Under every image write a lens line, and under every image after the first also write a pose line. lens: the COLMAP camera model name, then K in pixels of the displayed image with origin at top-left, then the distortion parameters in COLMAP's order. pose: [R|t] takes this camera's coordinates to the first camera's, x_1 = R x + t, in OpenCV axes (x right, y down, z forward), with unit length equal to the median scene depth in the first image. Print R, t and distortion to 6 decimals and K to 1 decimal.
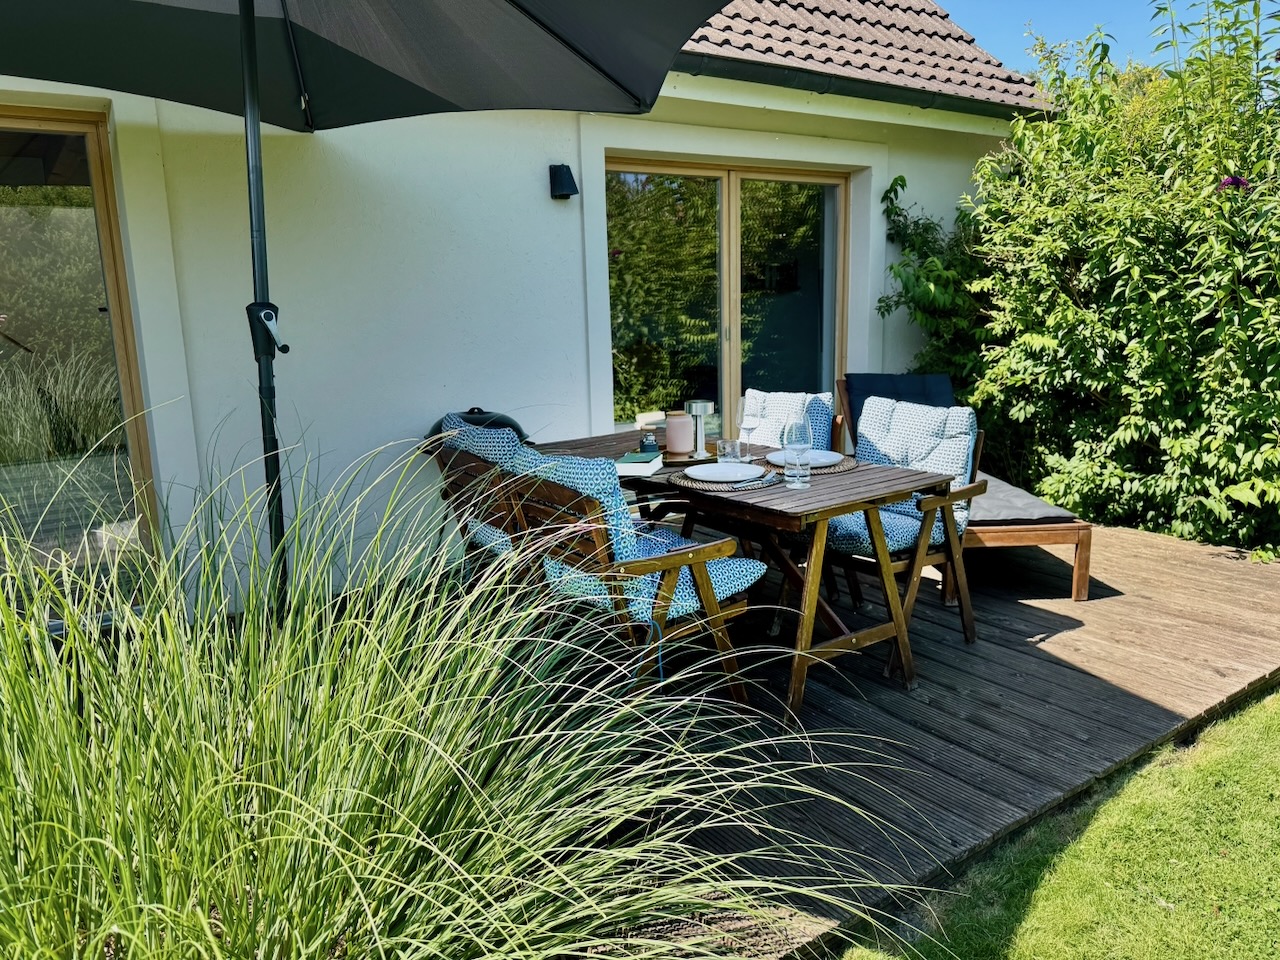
lens RADIAL K [[934.8, 0, 640.5], [0, 934.8, 484.3], [0, 0, 1]] dist [0.022886, 0.000229]
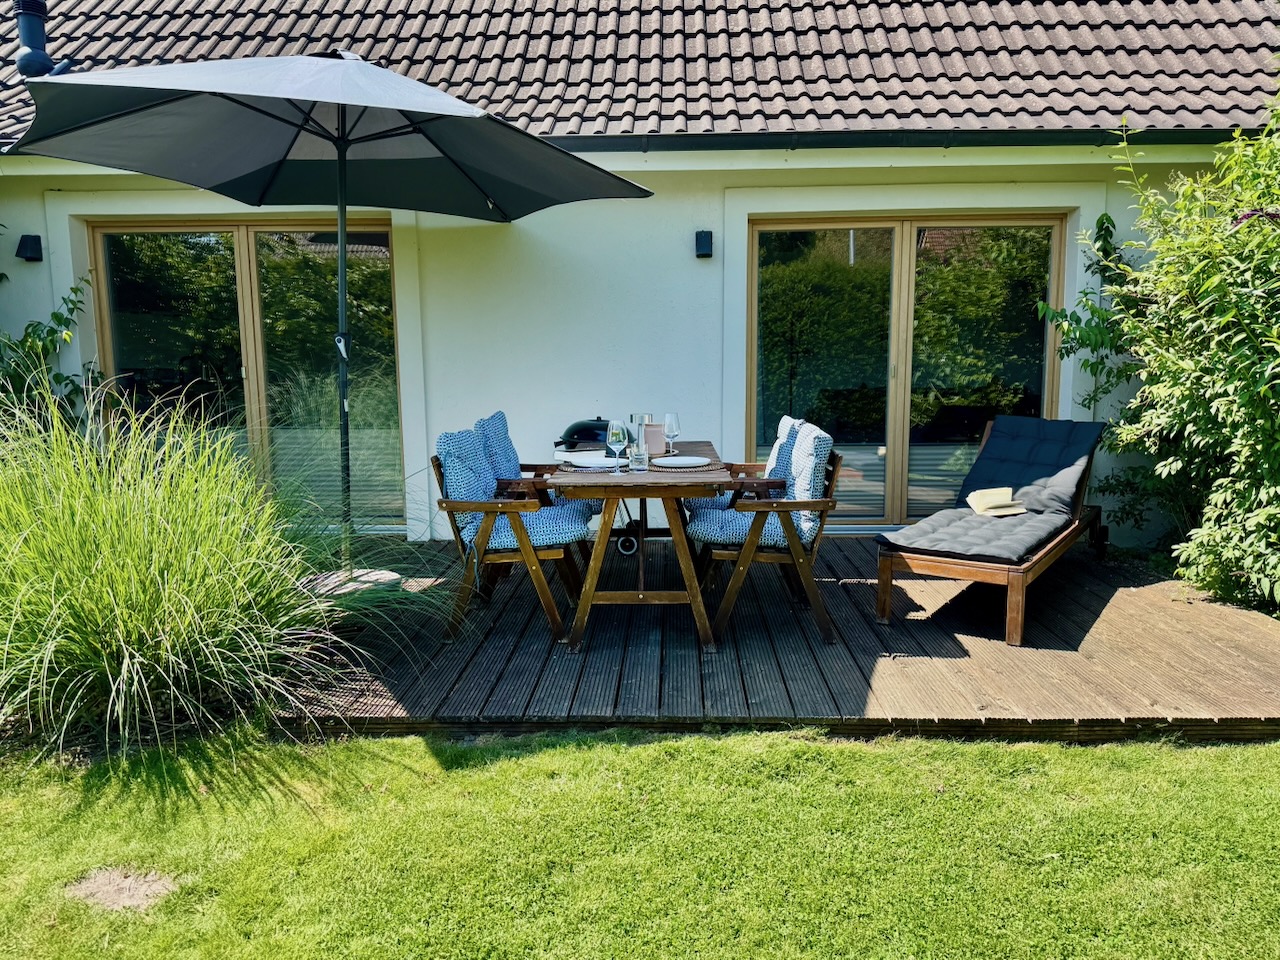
lens RADIAL K [[937.9, 0, 640.0], [0, 937.9, 480.0], [0, 0, 1]] dist [0.068756, -0.001982]
pose [[0.800394, 0.107309, -0.589791, 0.683114], [-0.134172, 0.990956, -0.001784, 0.005983], [0.584266, 0.080562, 0.807554, -0.049347]]
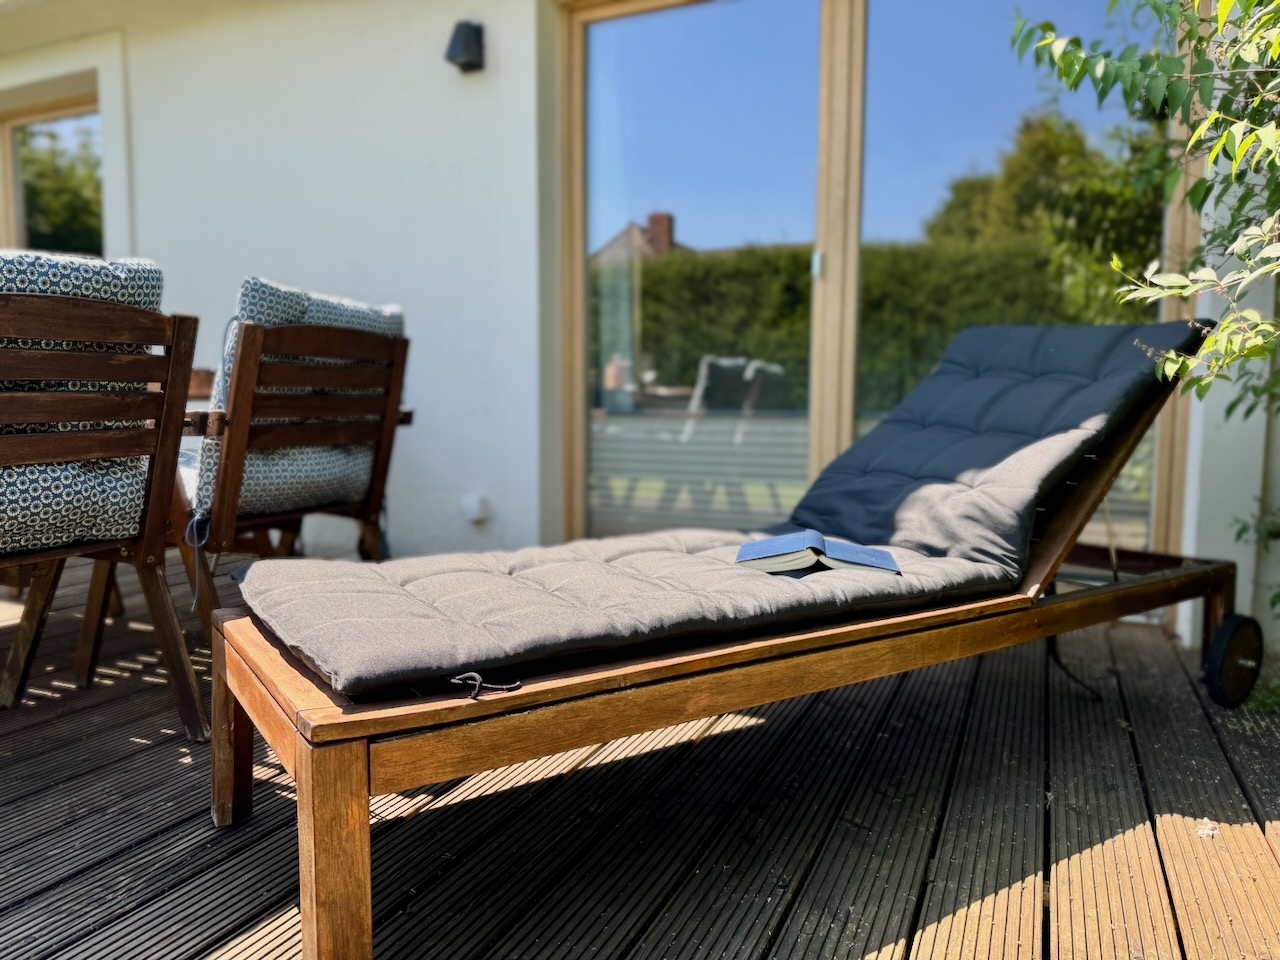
lens RADIAL K [[891.6, 0, 640.0], [0, 891.6, 480.0], [0, 0, 1]] dist [0.059160, -0.001071]
pose [[0.509454, 0.115080, -0.852768, 0.668147], [-0.178348, 0.983619, 0.026191, -0.039895], [0.841812, 0.138746, 0.521633, 0.866491]]
